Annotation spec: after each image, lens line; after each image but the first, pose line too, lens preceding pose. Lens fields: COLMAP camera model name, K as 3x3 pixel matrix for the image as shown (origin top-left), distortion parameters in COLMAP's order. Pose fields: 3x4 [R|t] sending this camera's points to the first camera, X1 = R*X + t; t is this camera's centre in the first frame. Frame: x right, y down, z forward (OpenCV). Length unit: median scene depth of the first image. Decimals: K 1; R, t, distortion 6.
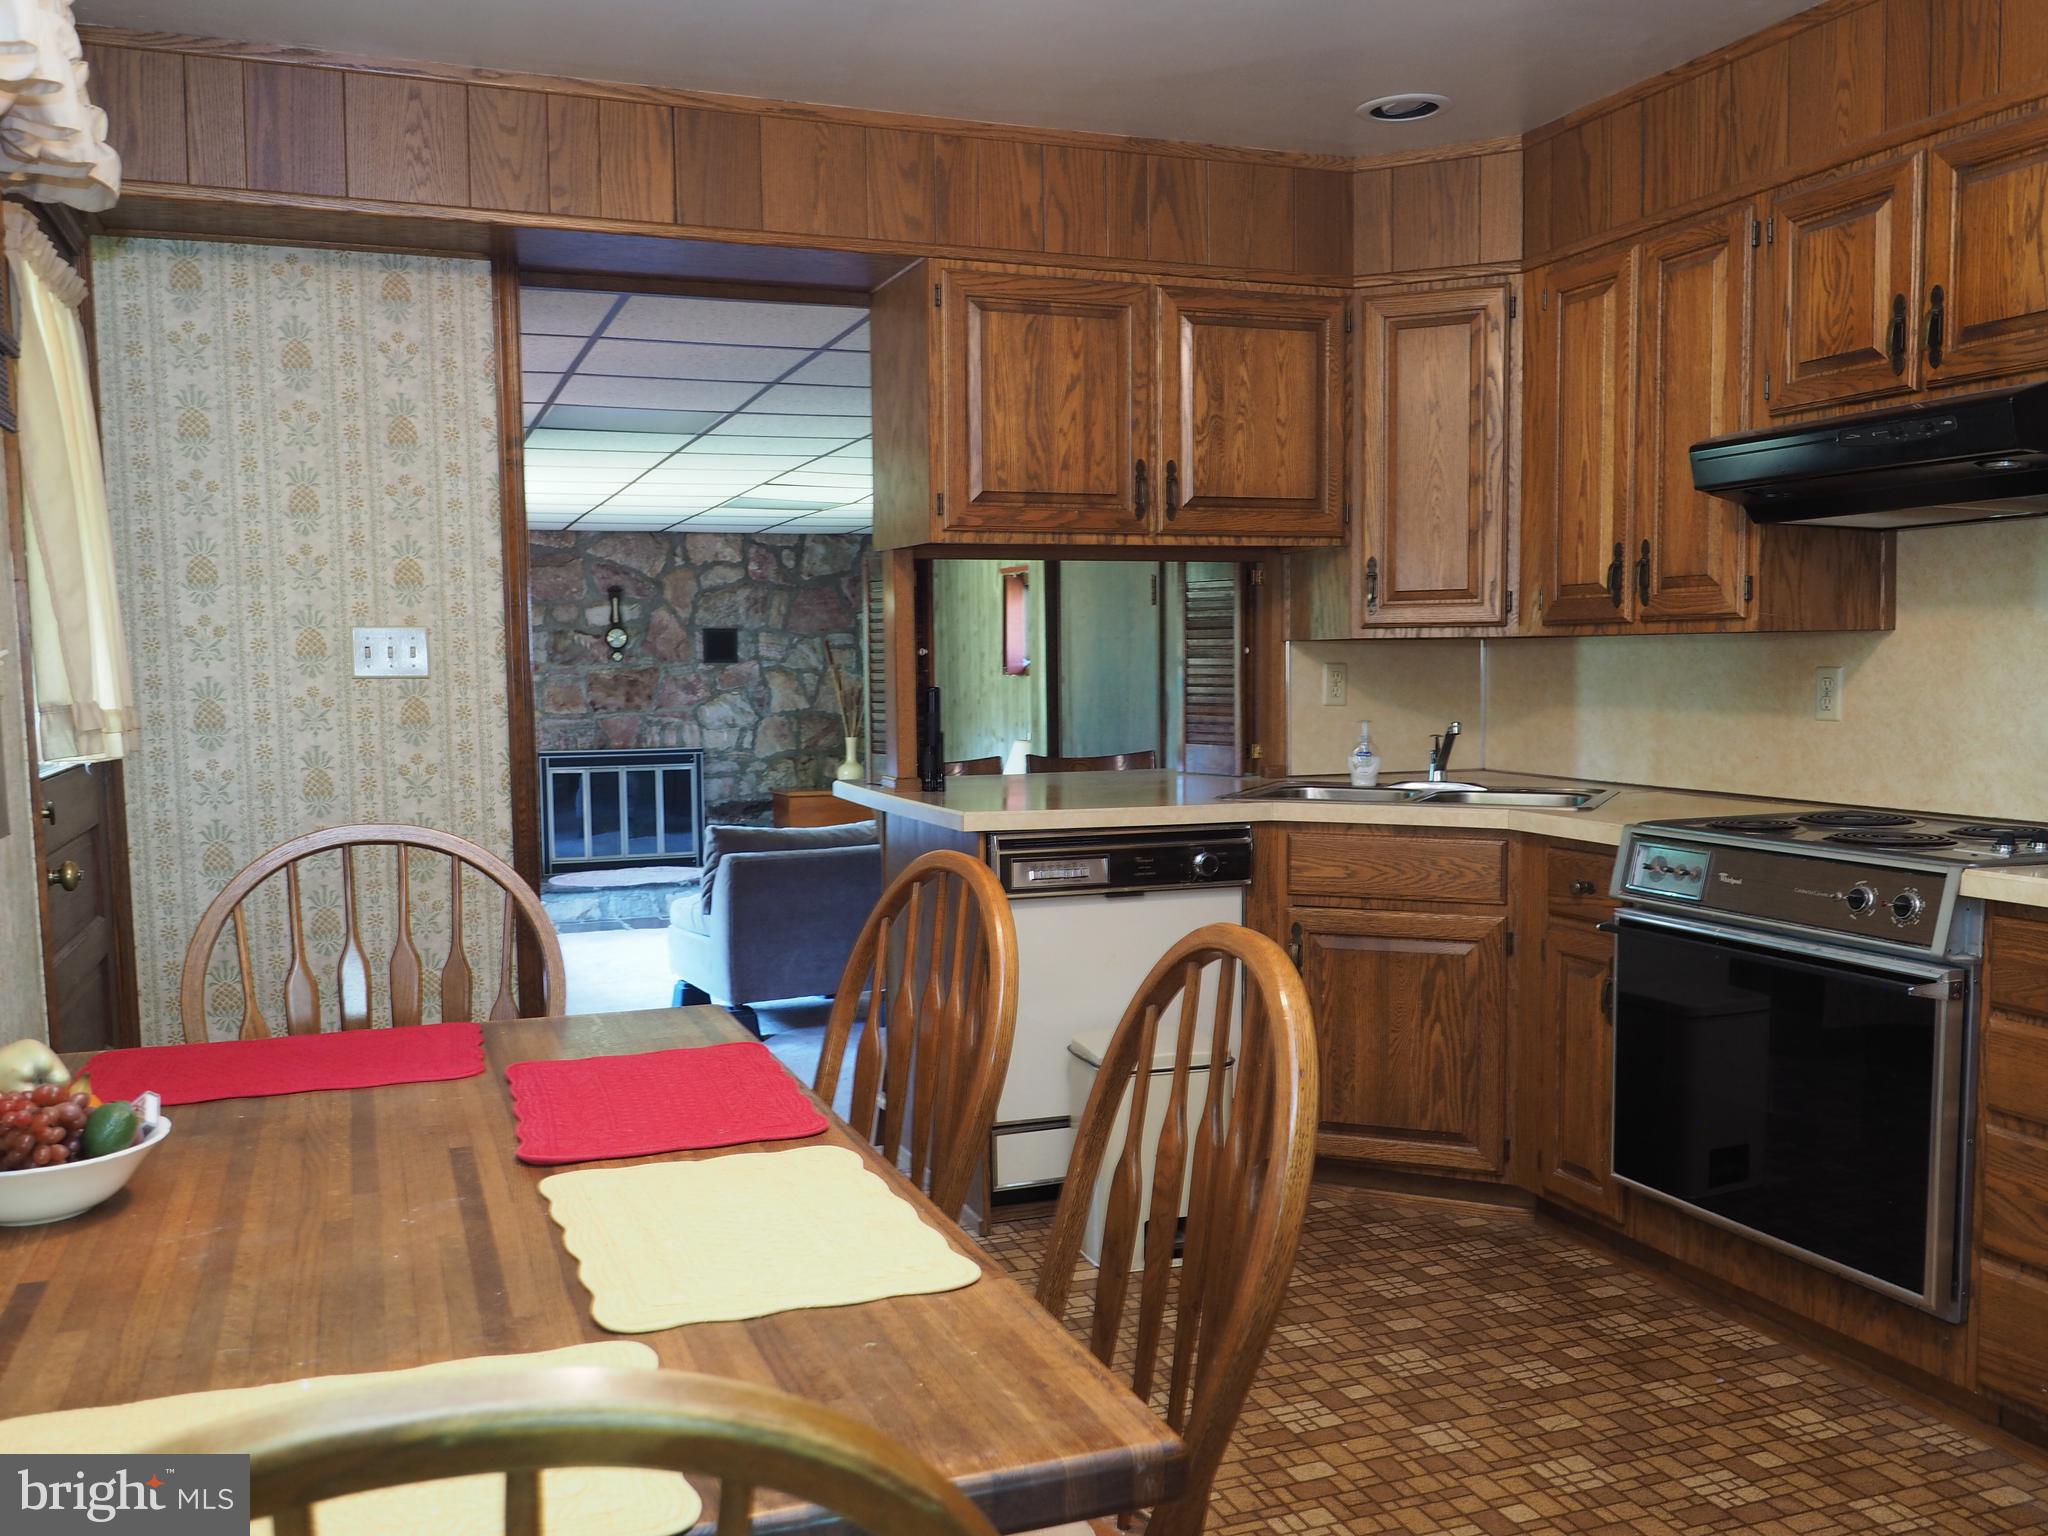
lens RADIAL K [[1719.1, 0, 1022.1], [0, 1719.1, 775.1], [0, 0, 1]] dist [-0.001779, -0.001732]
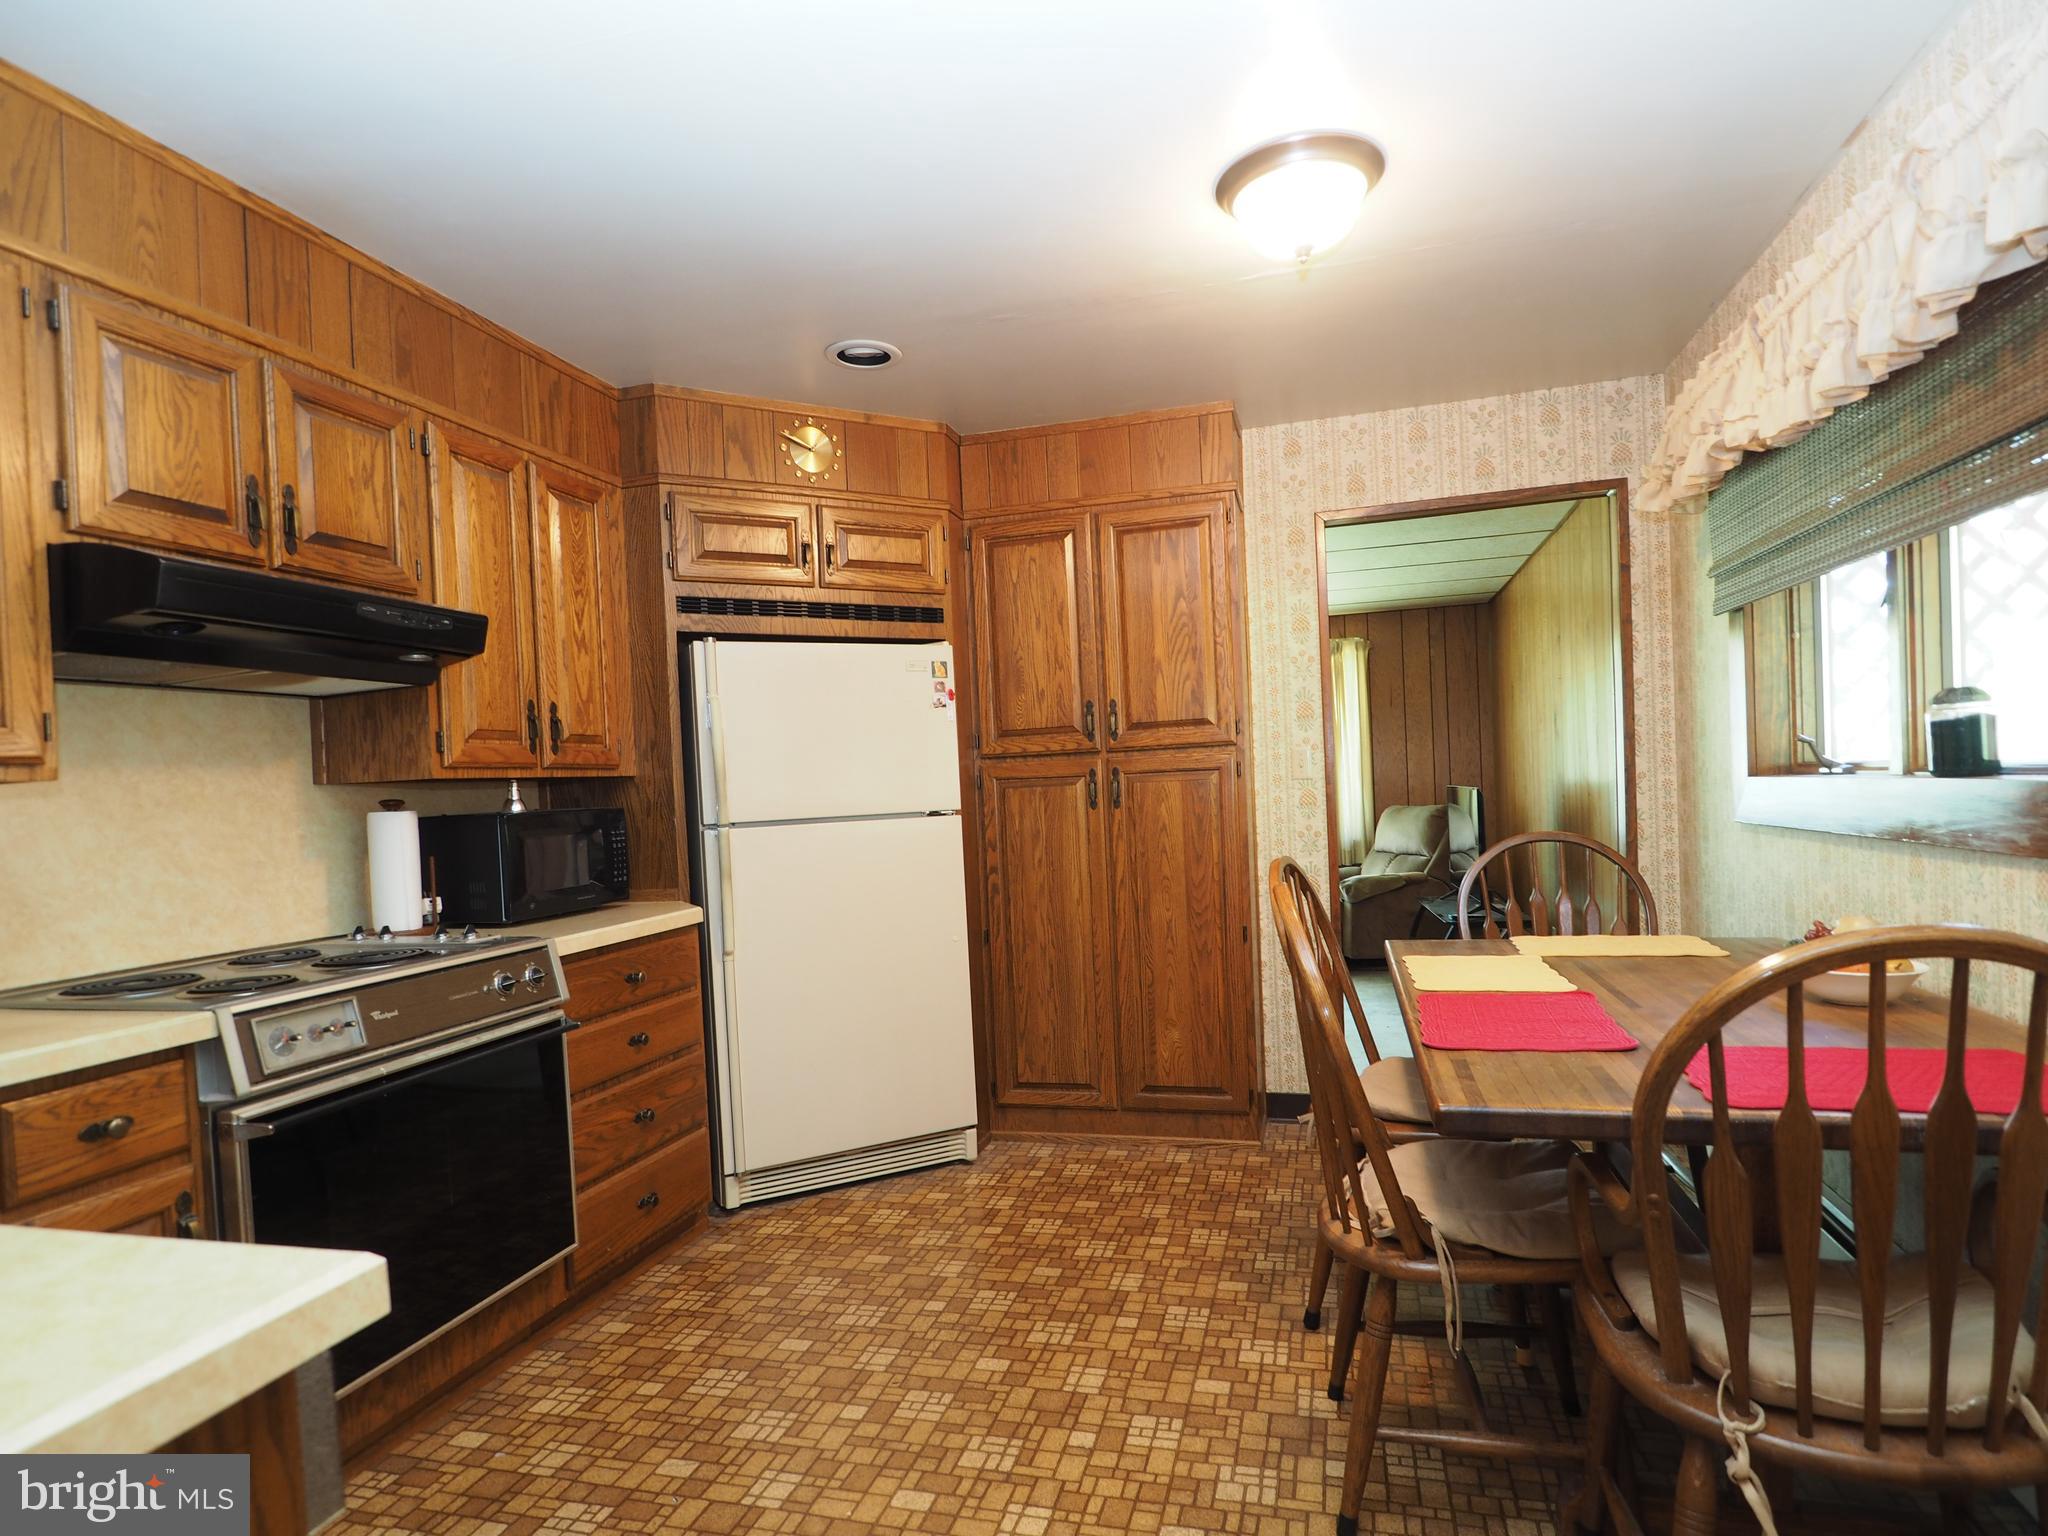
lens RADIAL K [[1104.3, 0, 1024.7], [0, 1104.3, 802.6], [0, 0, 1]] dist [-0.001461, -0.000281]
pose [[-0.795487, 0.041871, 0.604522, -0.295373], [0.100561, 0.992899, 0.063556, -0.068468], [-0.597568, 0.111349, -0.794049, 1.291417]]
